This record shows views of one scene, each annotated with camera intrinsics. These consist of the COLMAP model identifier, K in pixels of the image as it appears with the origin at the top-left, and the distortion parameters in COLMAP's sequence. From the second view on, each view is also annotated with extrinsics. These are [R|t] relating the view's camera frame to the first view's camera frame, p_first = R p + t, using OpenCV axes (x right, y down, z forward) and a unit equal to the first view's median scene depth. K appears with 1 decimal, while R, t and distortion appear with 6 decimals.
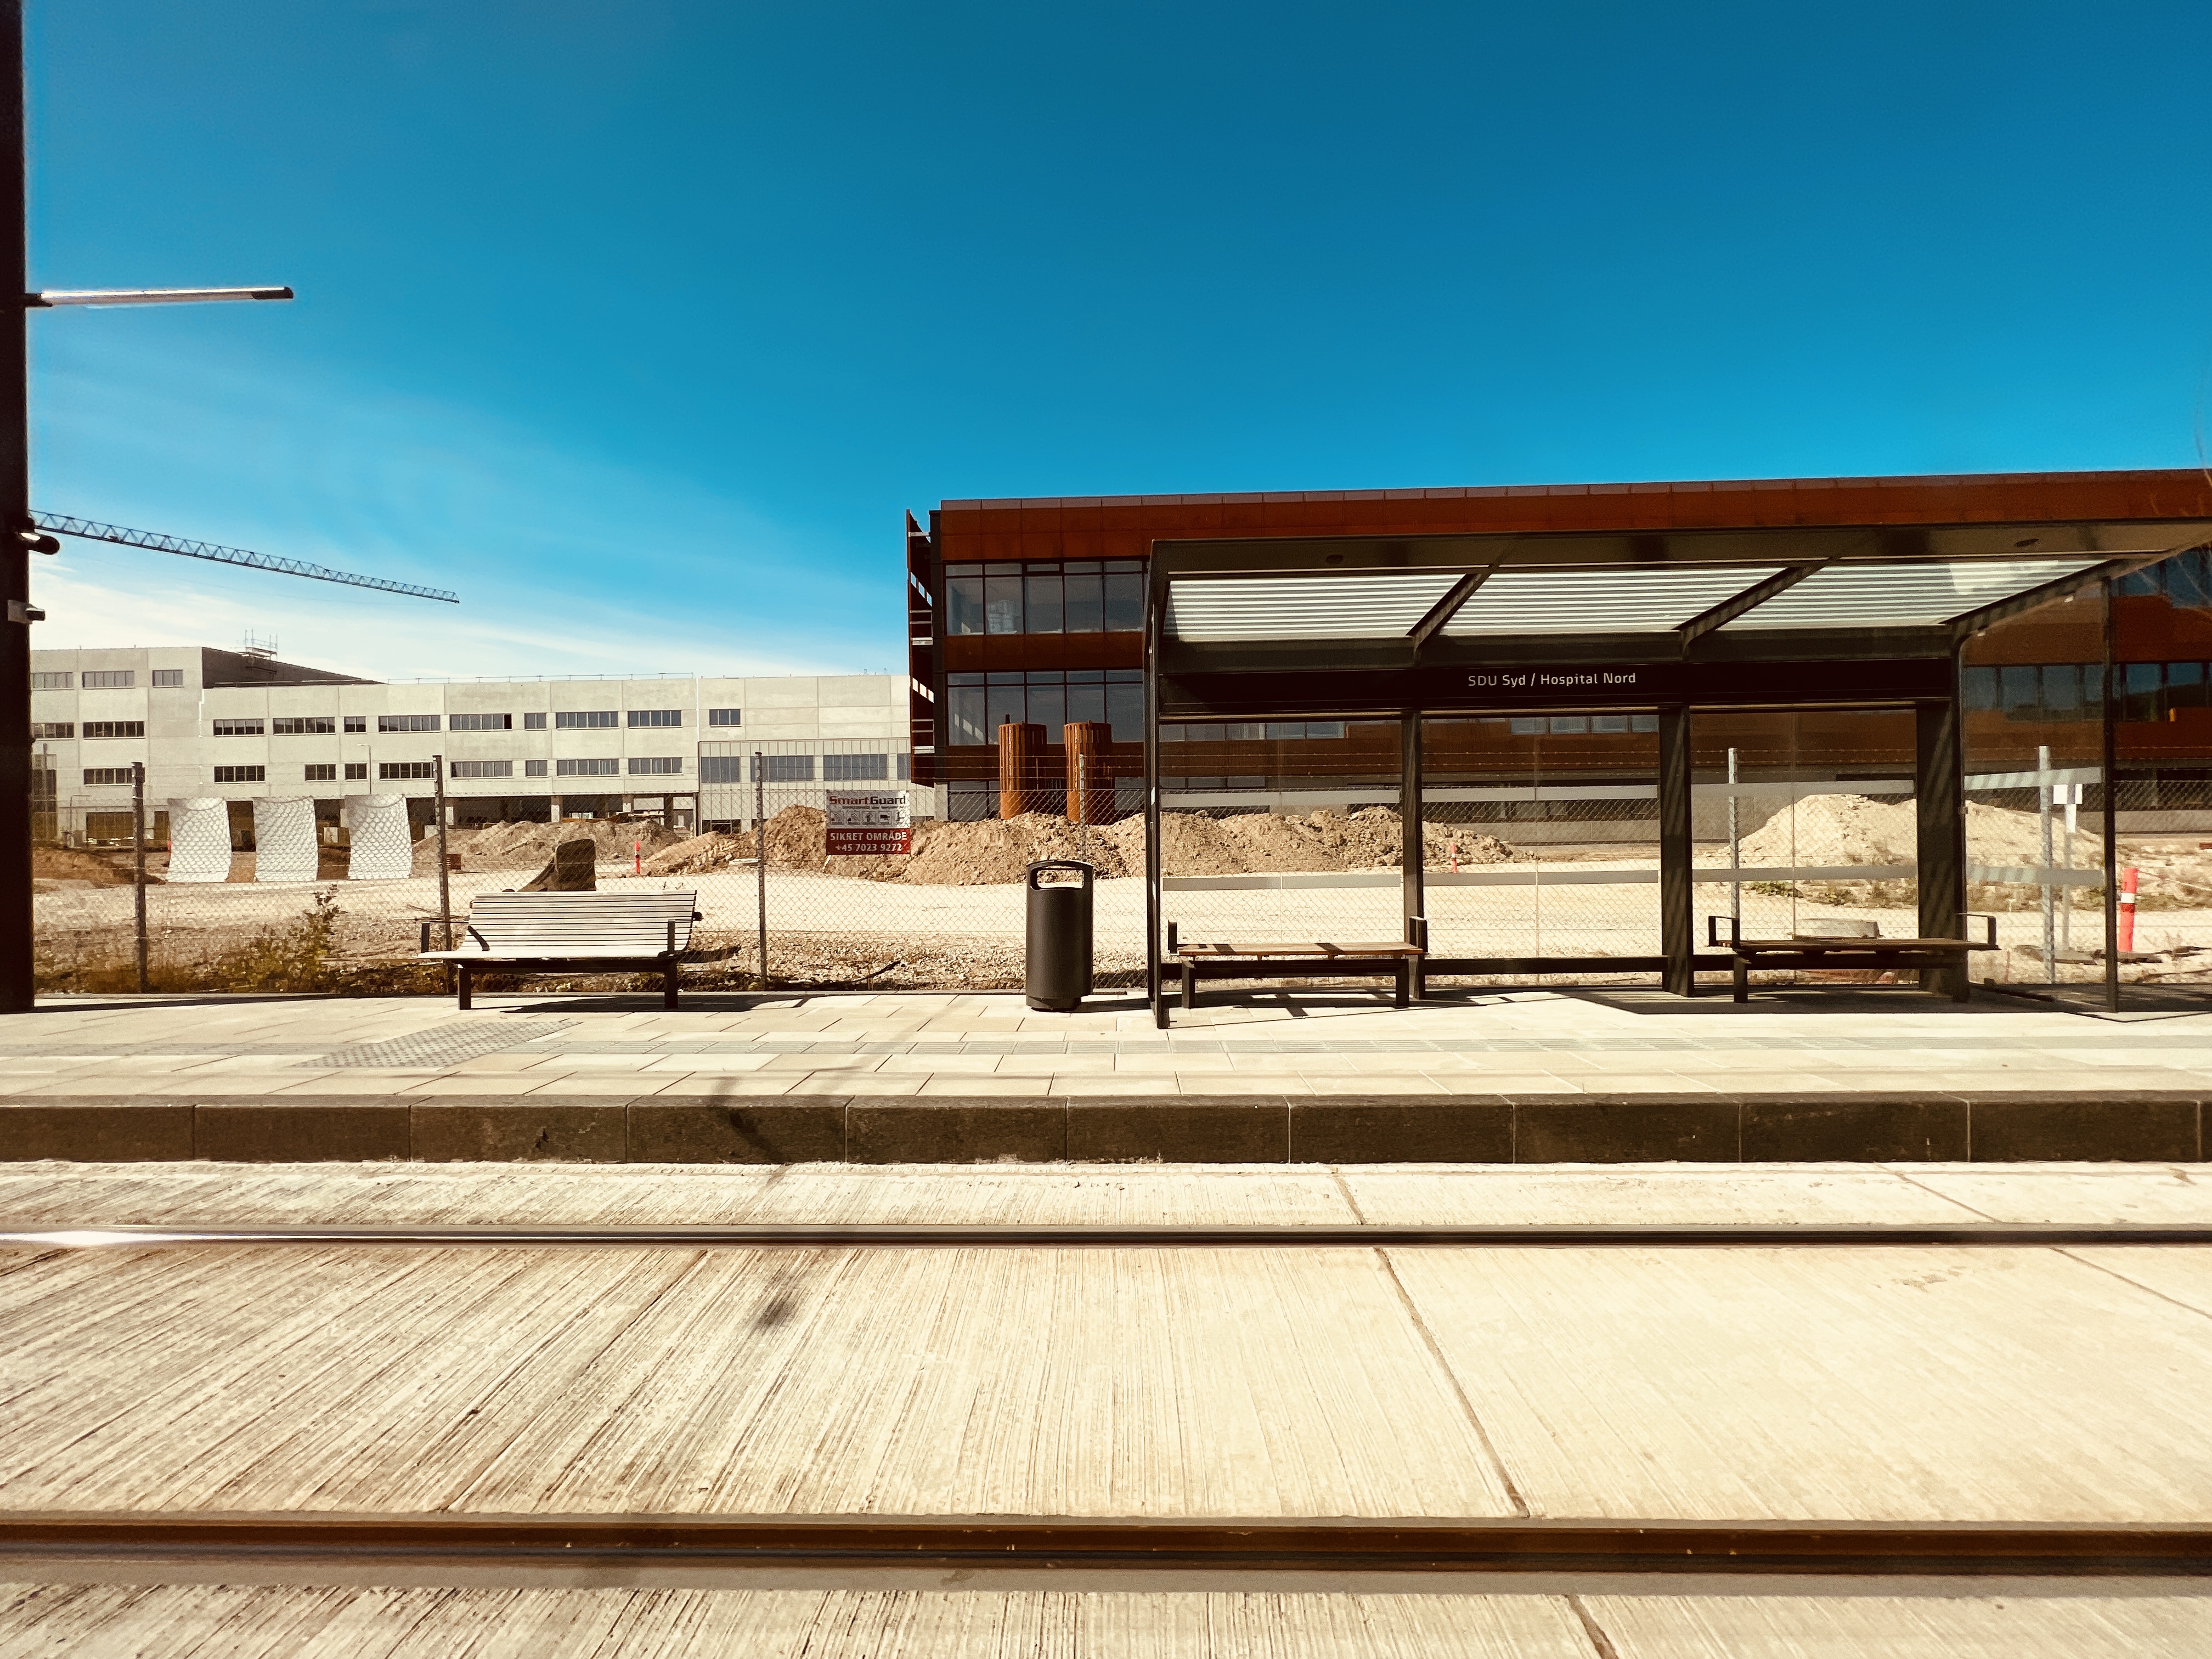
lens RADIAL K [[908.3, 0, 1094.6], [0, 908.3, 826.4], [0, 0, 1]] dist [-0.001670, 0.000714]
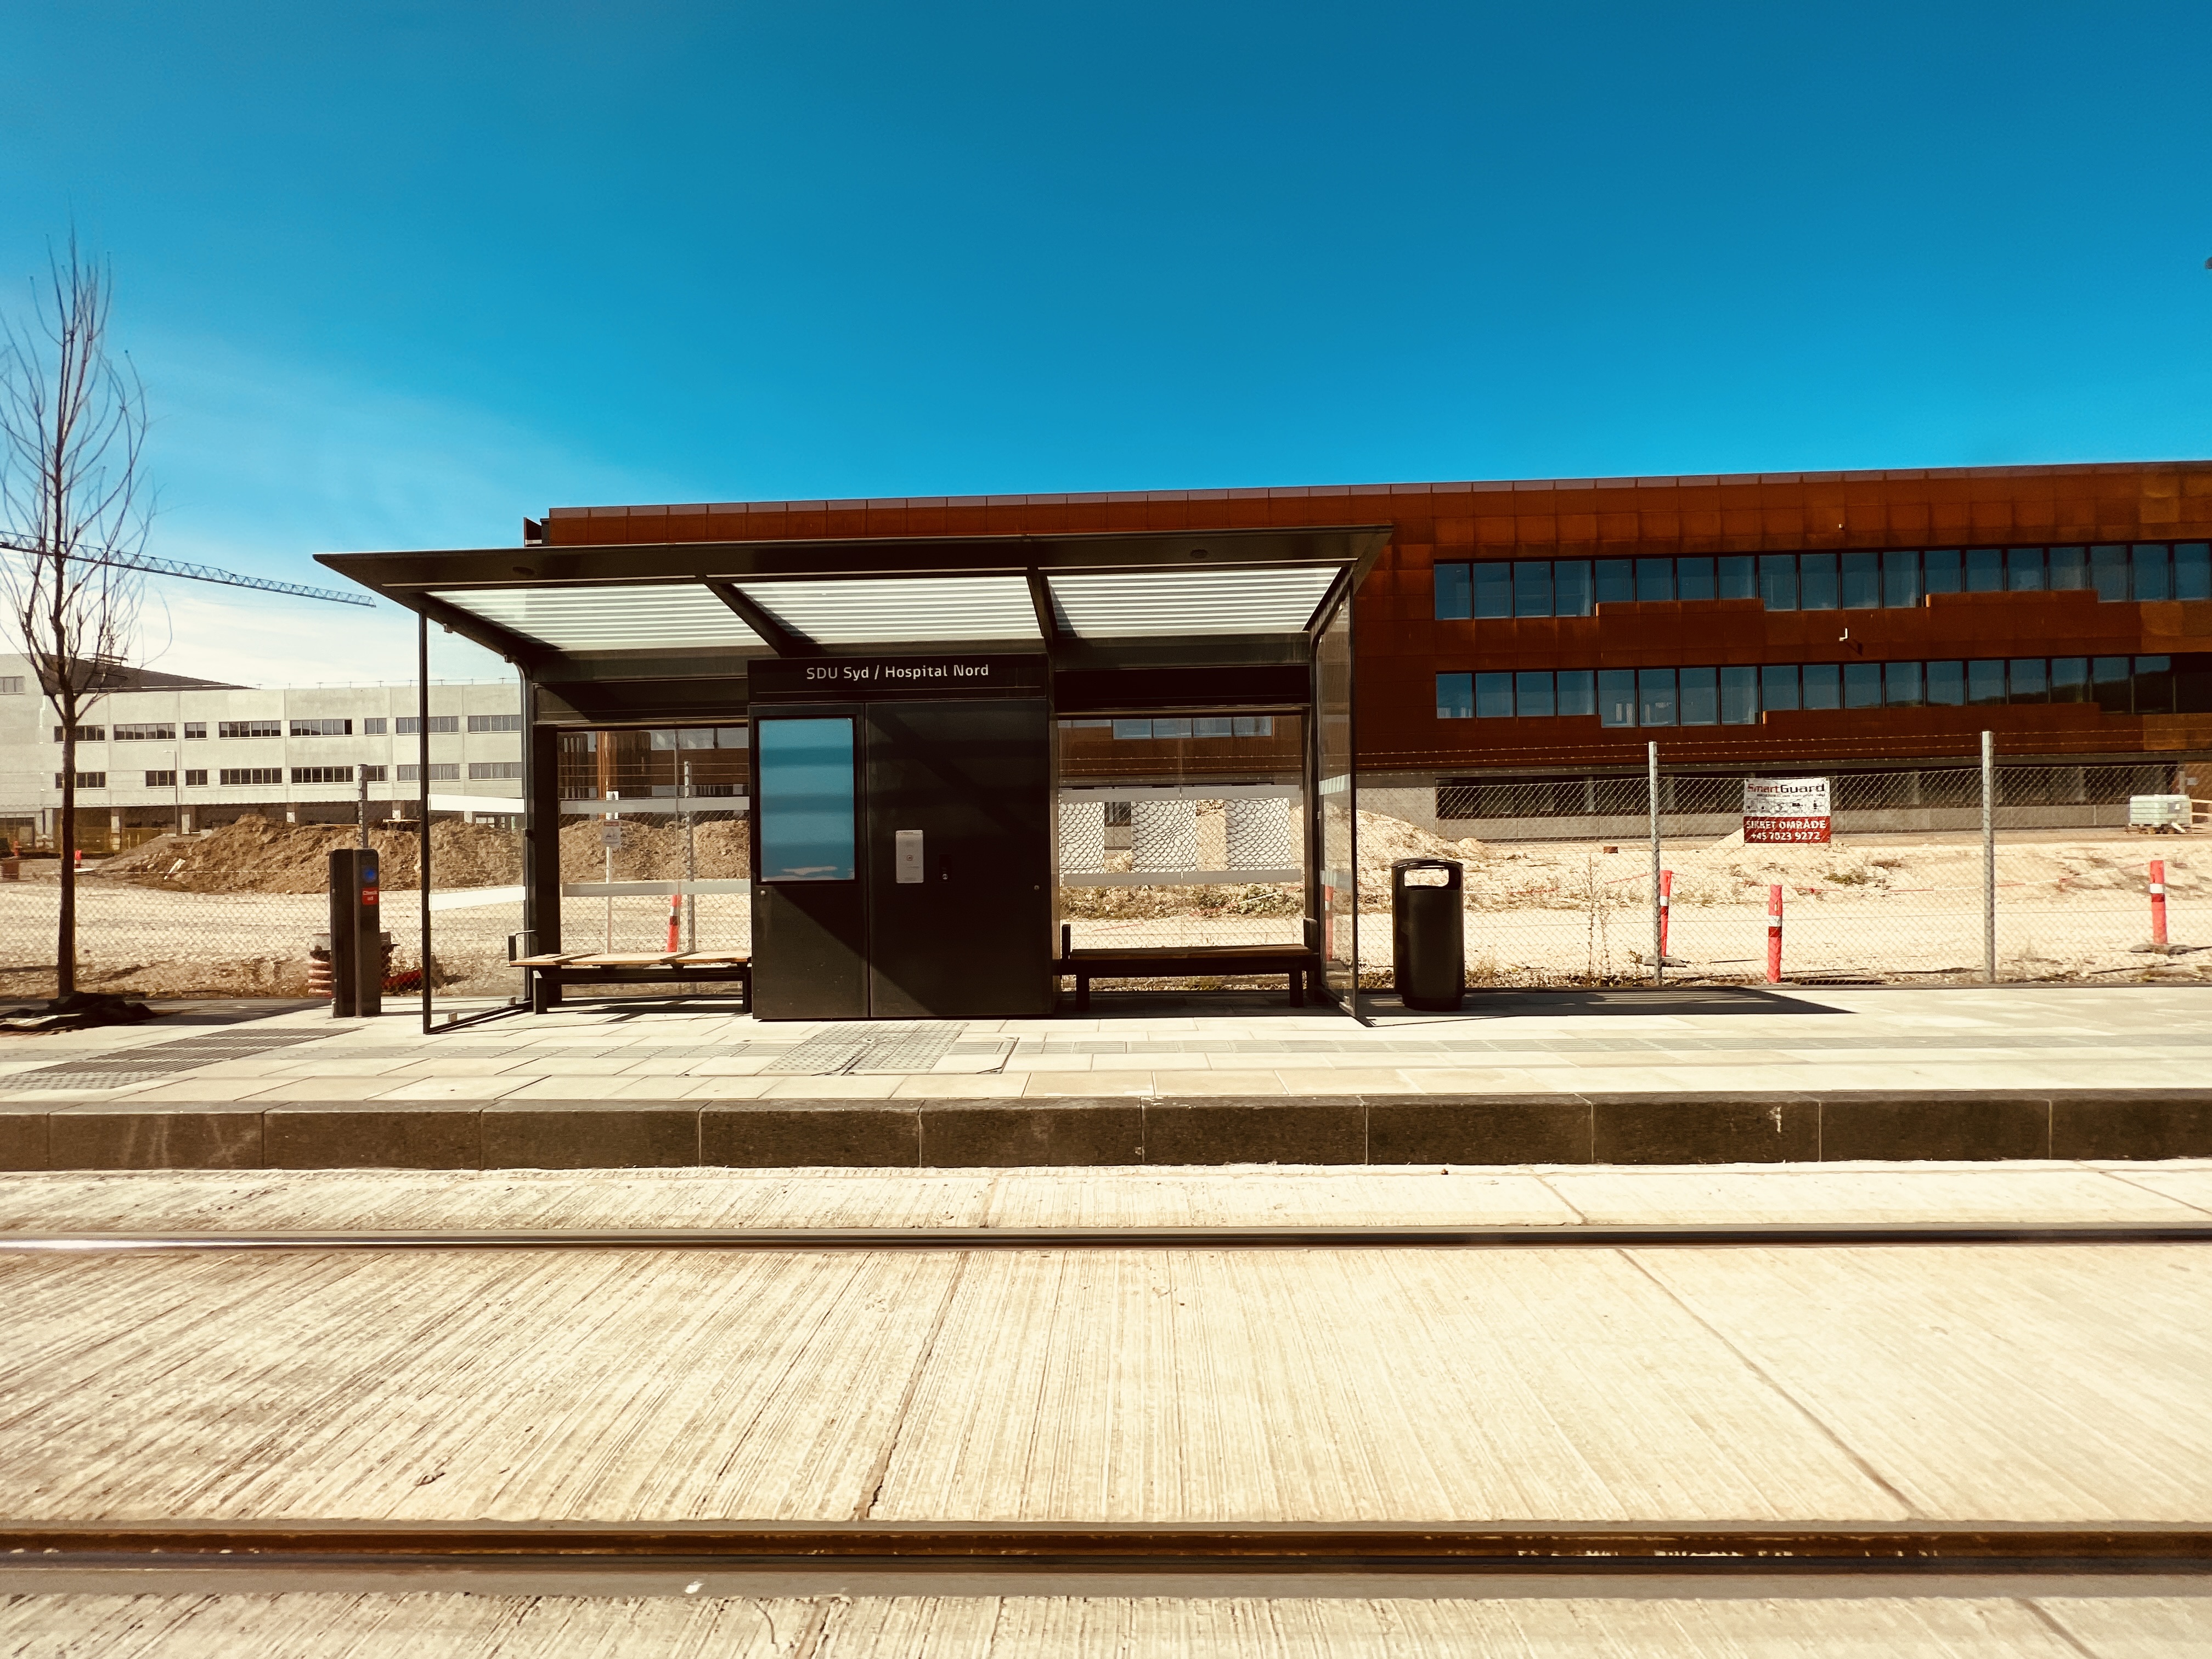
lens RADIAL K [[914.6, 0, 1111.1], [0, 914.6, 824.3], [0, 0, 1]] dist [-0.001955, 0.000783]
pose [[0.999984, -0.005449, -0.001462, 0.194569], [0.005447, 0.999984, -0.001356, -0.002318], [0.001470, 0.001348, 0.999998, -0.004605]]
